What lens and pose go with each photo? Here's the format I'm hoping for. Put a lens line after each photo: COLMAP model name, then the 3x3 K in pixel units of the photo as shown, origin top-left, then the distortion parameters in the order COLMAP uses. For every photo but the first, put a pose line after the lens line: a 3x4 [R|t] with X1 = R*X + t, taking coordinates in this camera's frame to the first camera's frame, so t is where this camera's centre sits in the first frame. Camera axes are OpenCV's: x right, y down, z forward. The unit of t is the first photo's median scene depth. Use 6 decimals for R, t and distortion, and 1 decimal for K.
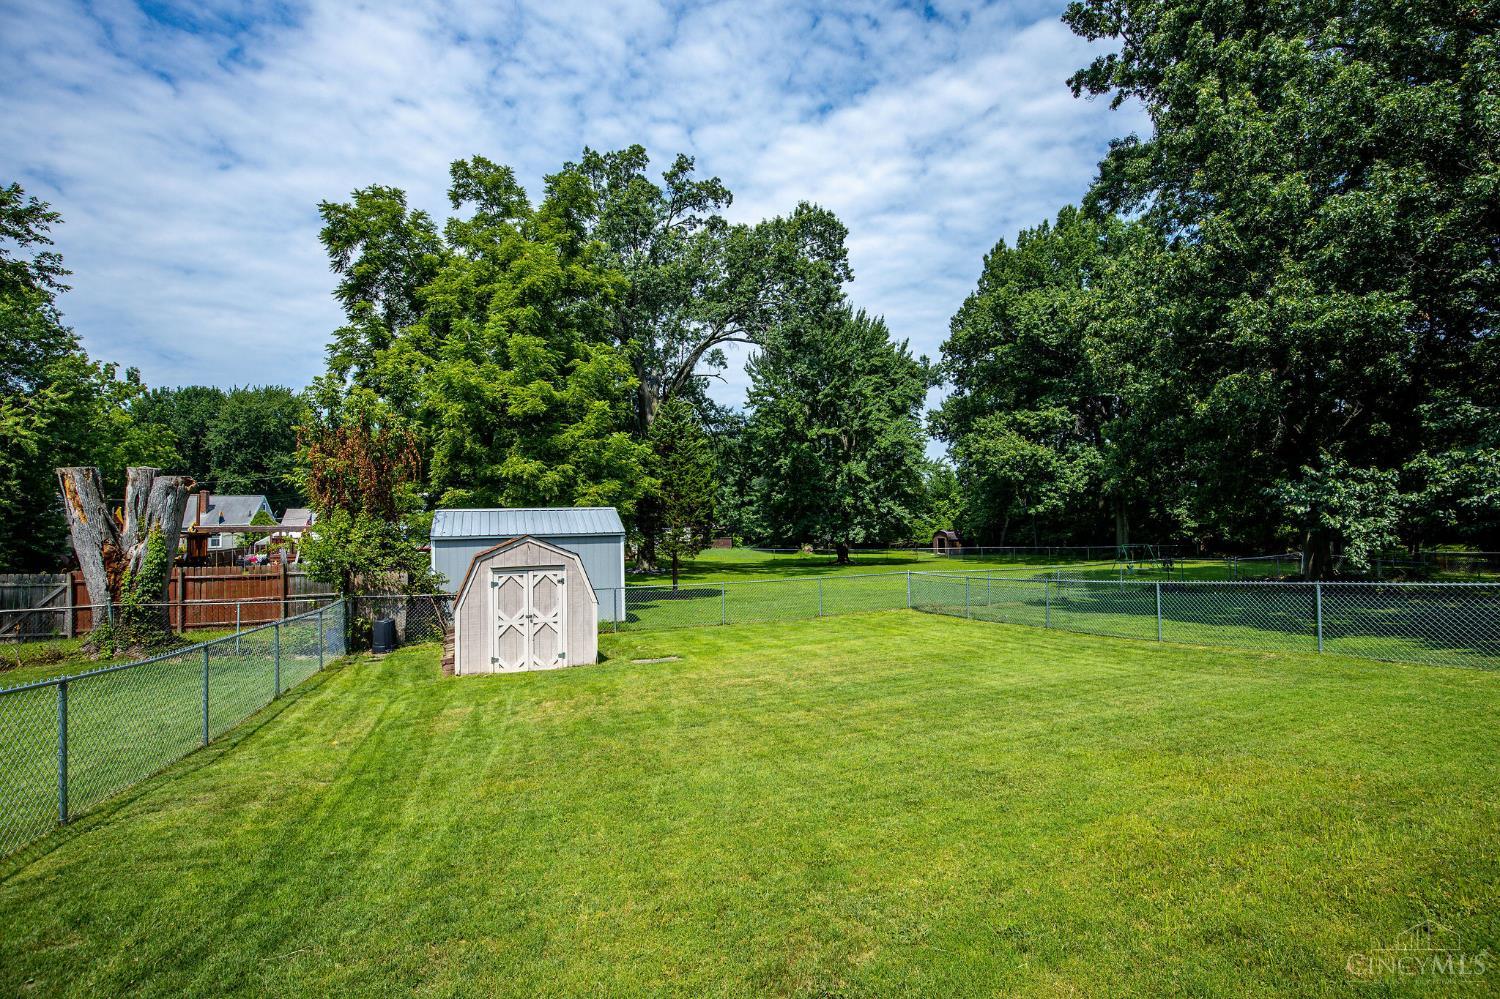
lens RADIAL K [[685.5, 0, 755.2], [0, 685.5, 505.1], [0, 0, 1]] dist [-0.037109, 0.008680]
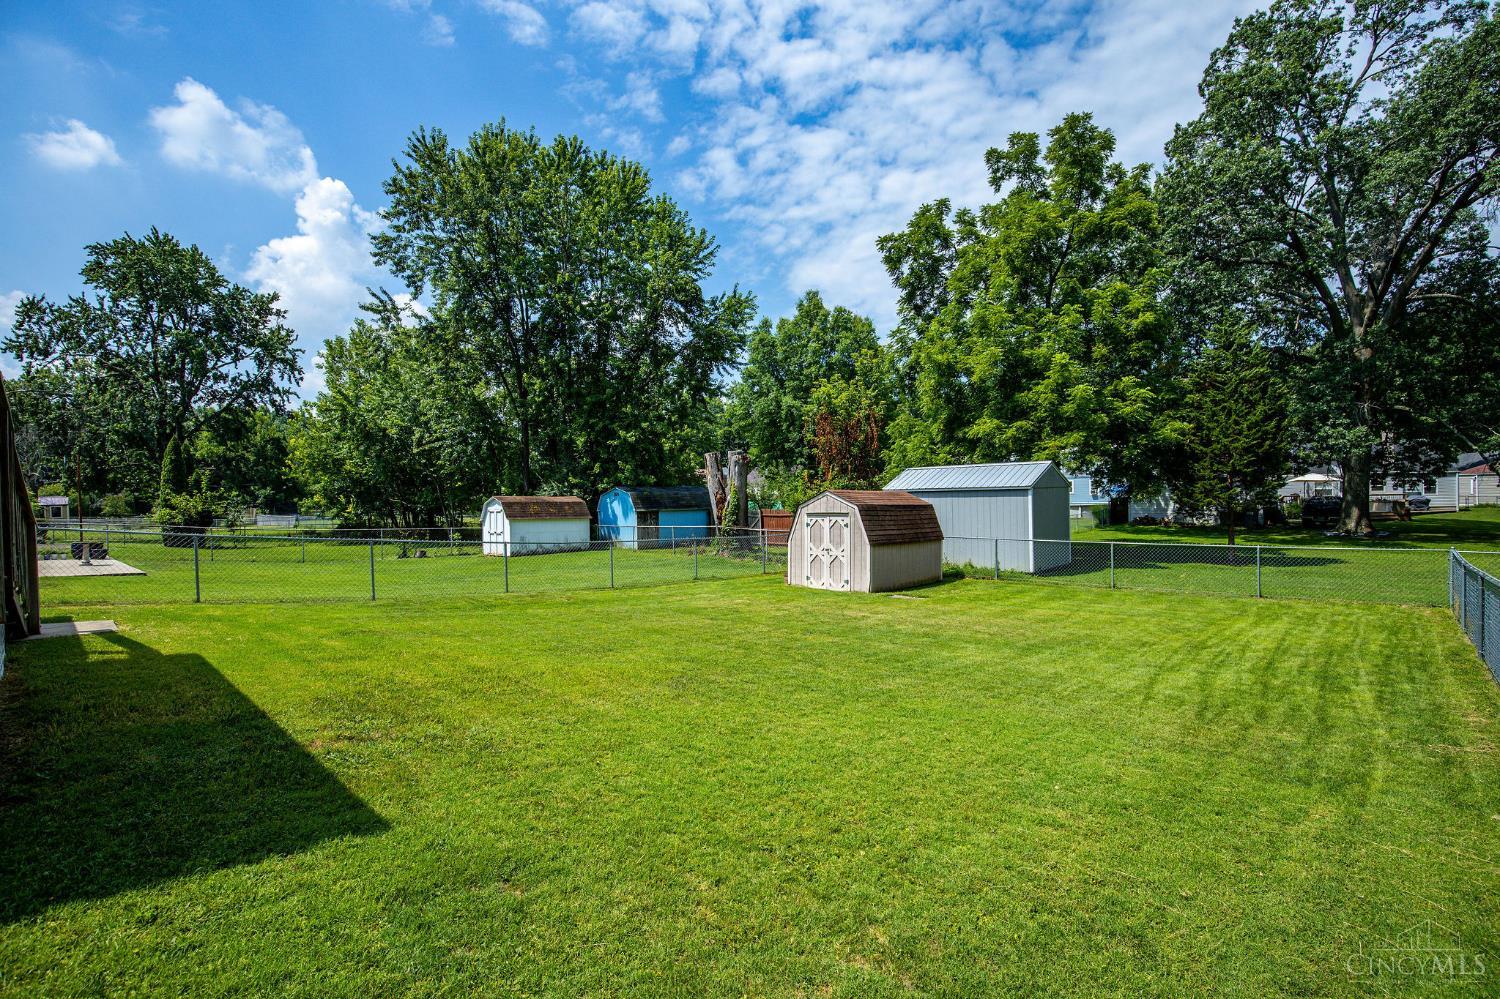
lens RADIAL K [[685.5, 0, 755.2], [0, 685.5, 505.1], [0, 0, 1]] dist [-0.037109, 0.008680]
pose [[0.433900, 0.028245, -0.900518, 0.399968], [0.040785, 0.997868, 0.050950, -0.000536], [0.900038, -0.058835, 0.431823, 0.137773]]
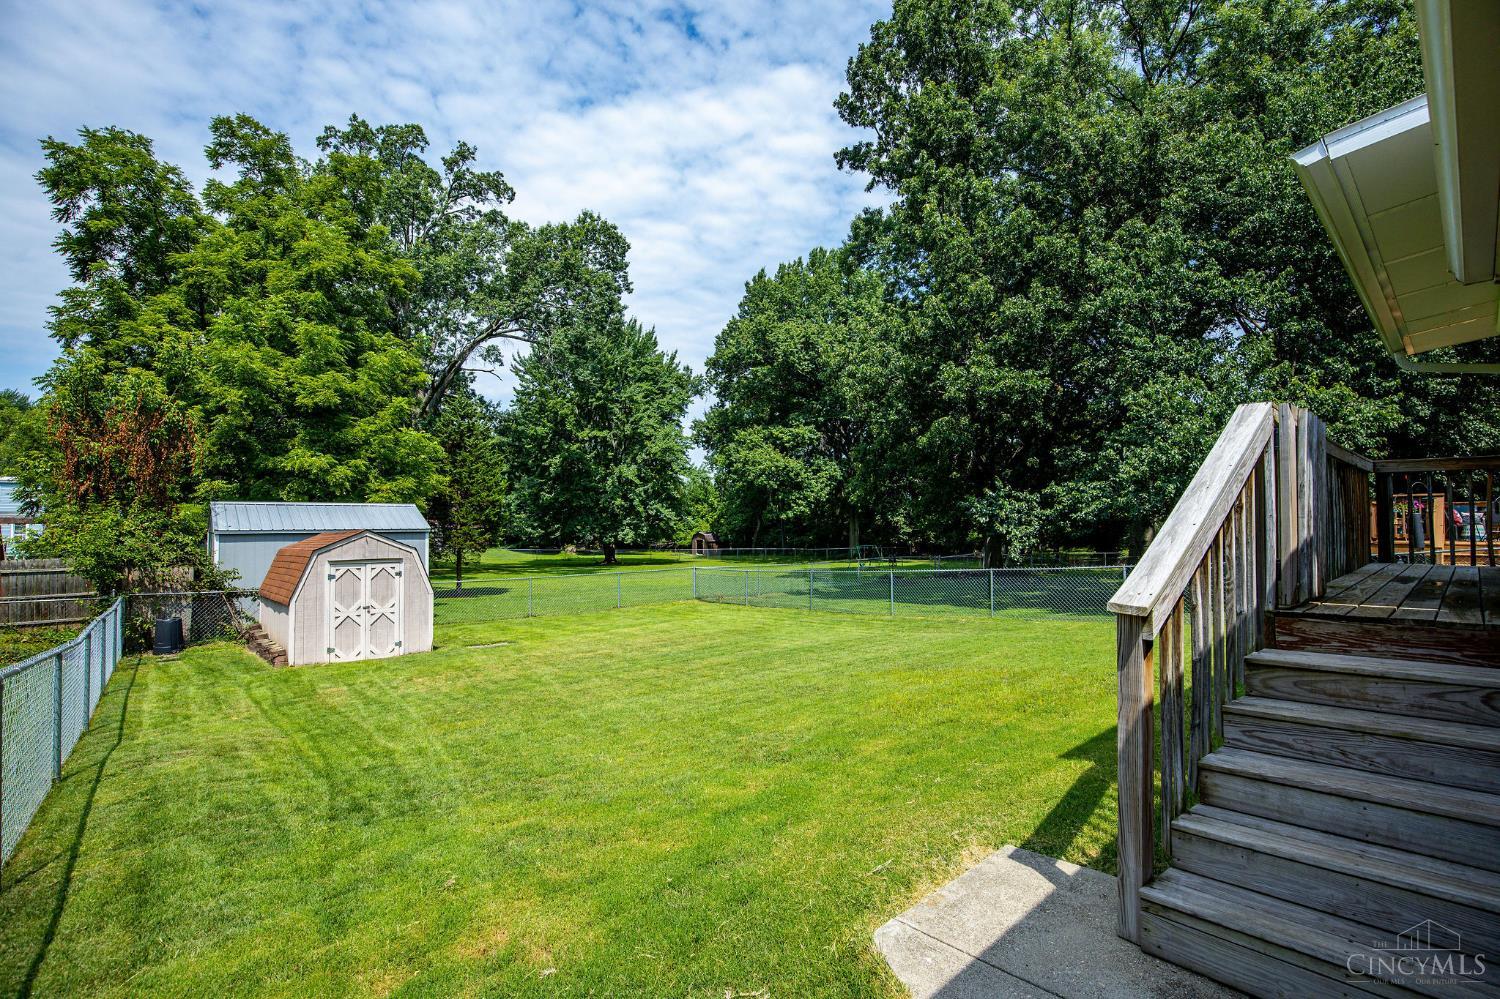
lens RADIAL K [[685.5, 0, 755.2], [0, 685.5, 505.1], [0, 0, 1]] dist [-0.037109, 0.008680]
pose [[0.936448, 0.026094, 0.349834, -0.067473], [-0.025170, 0.999657, -0.007187, -0.000723], [-0.349901, -0.002075, 0.936784, -0.087496]]
